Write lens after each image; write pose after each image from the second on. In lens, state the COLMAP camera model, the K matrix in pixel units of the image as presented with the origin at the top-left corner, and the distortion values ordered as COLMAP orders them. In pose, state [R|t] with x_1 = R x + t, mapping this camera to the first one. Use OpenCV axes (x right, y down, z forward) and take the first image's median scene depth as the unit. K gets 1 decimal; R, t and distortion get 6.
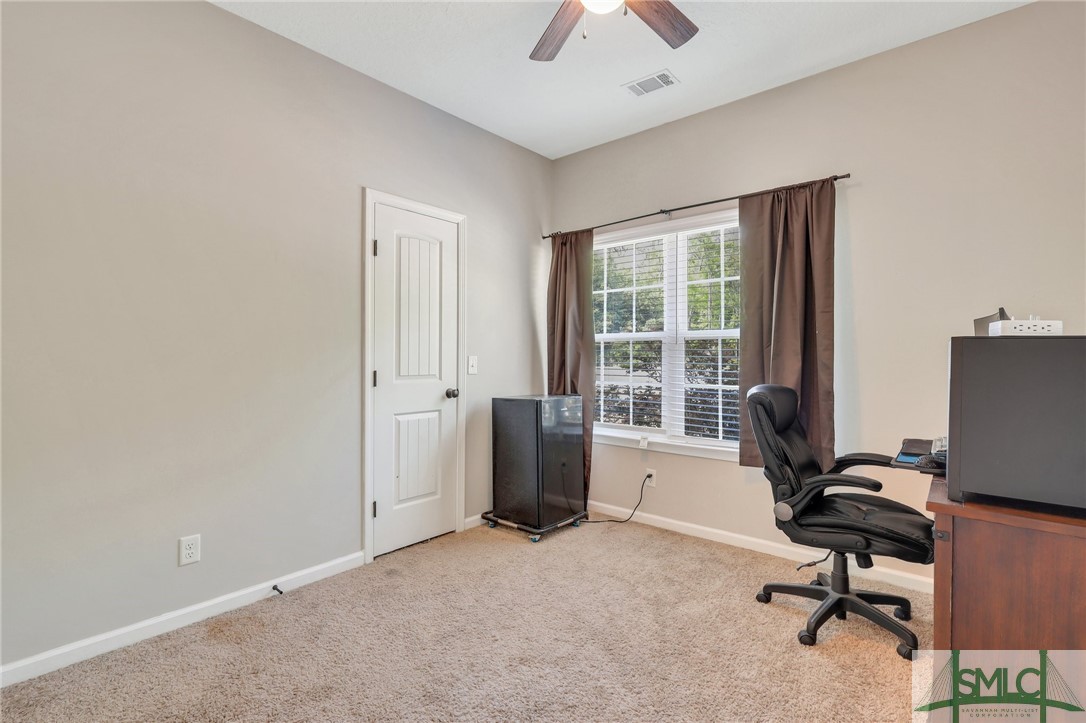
lens RADIAL K [[502.7, 0, 542.8], [0, 502.7, 363.9], [0, 0, 1]] dist [0.001754, -0.000546]
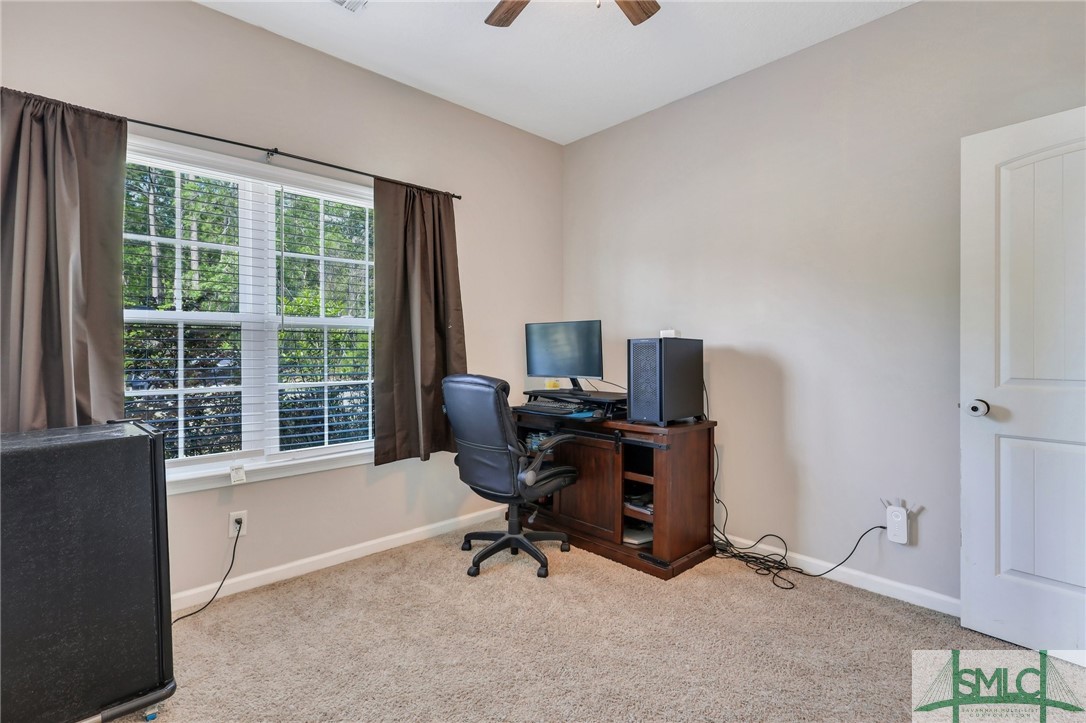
lens RADIAL K [[502.7, 0, 545.6], [0, 502.7, 354.8], [0, 0, 1]] dist [0.001754, -0.000546]
pose [[0.119217, -0.011310, 0.992804, -0.458618], [0.015786, 0.999830, 0.009495, -0.006509], [-0.992743, 0.014541, 0.119376, 0.537680]]
